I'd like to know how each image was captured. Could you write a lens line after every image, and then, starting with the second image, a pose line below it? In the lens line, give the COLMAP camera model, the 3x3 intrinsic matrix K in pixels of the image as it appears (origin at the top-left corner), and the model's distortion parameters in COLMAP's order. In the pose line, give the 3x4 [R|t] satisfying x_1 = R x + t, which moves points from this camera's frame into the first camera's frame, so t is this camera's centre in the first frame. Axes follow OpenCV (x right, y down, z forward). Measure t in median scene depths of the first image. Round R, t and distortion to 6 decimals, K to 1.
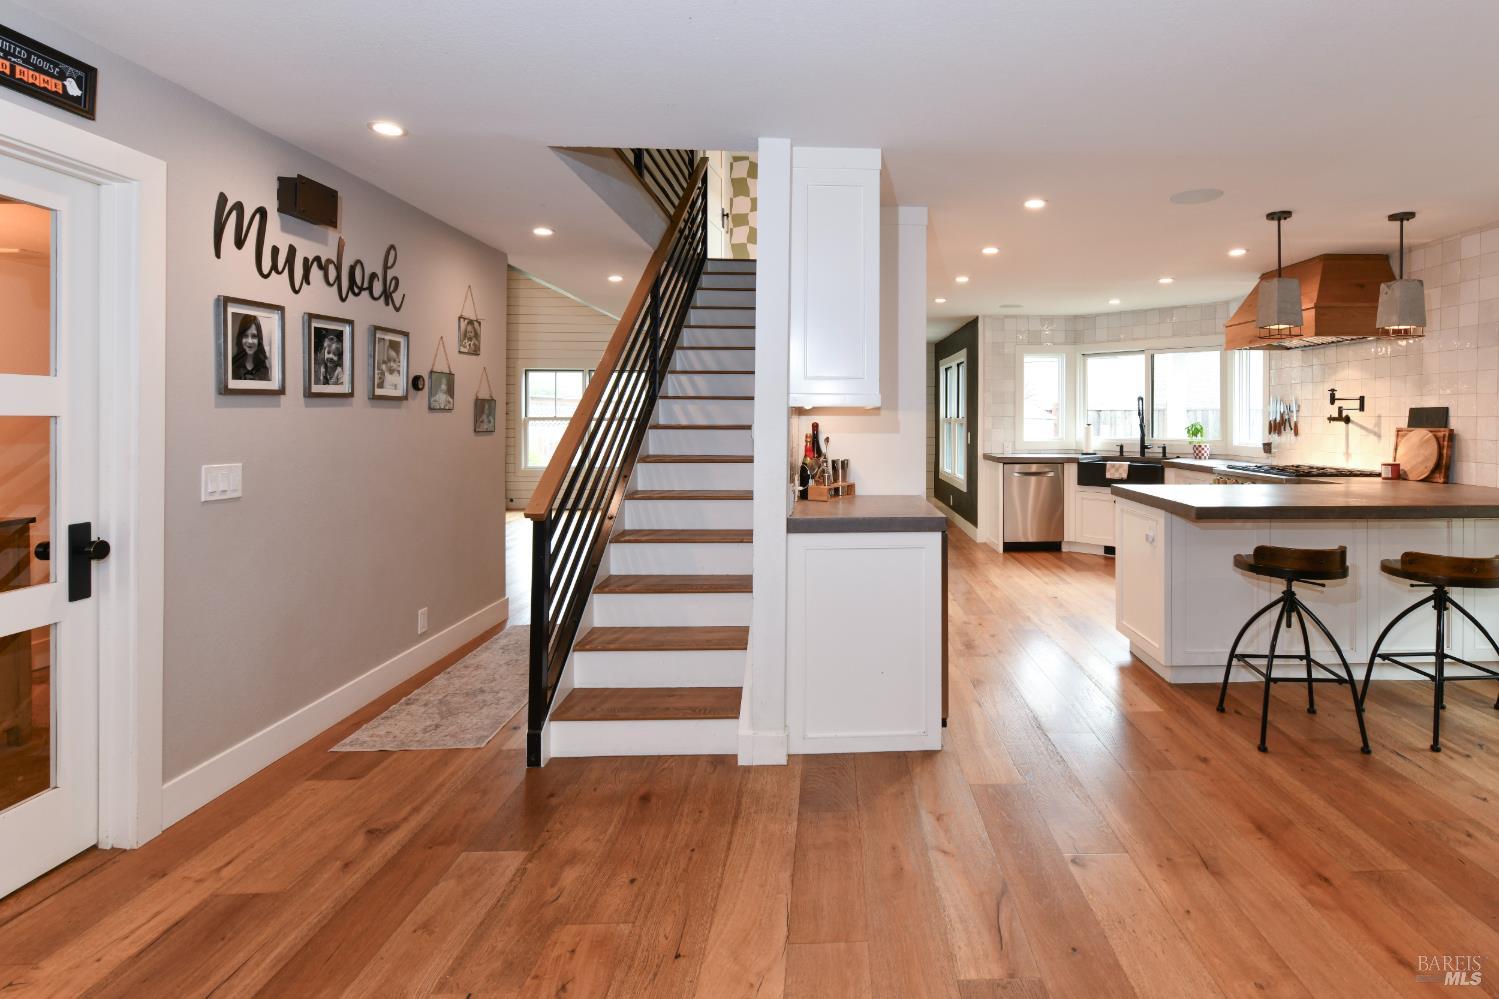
lens RADIAL K [[809.7, 0, 828.3], [0, 809.7, 415.7], [0, 0, 1]] dist [0.006346, -0.003362]
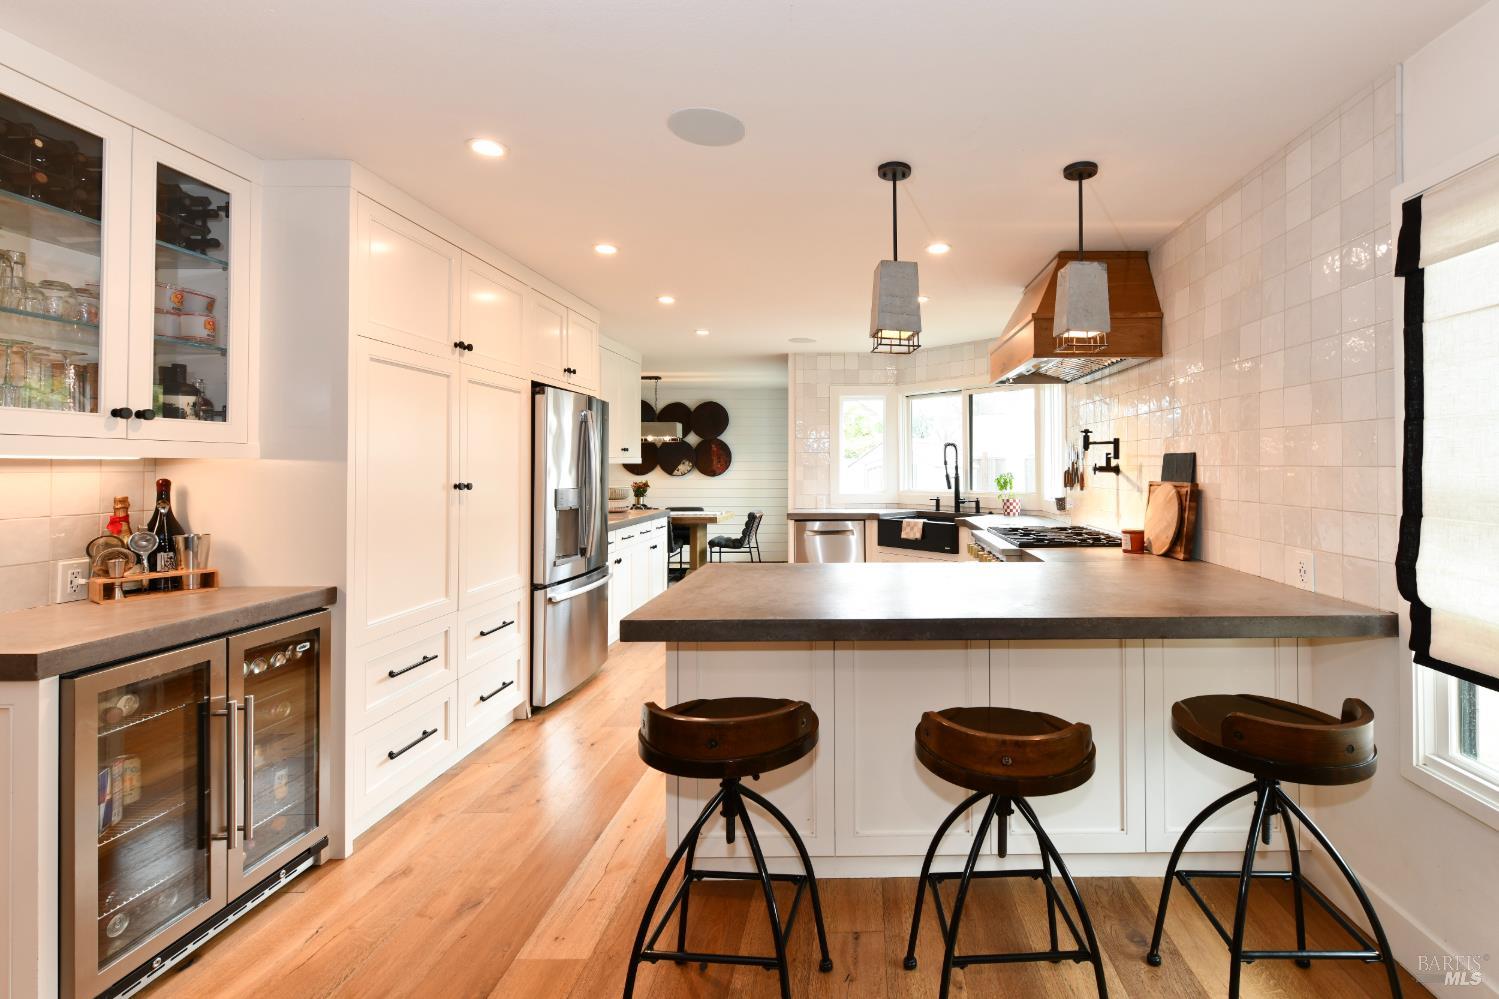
lens RADIAL K [[718.2, 0, 853.0], [0, 718.2, 455.9], [0, 0, 1]] dist [0.001254, -0.001821]
pose [[0.999150, -0.004691, -0.040945, 0.416530], [0.004191, 0.999916, -0.012303, -0.001046], [0.040999, 0.012121, 0.999086, 0.304850]]
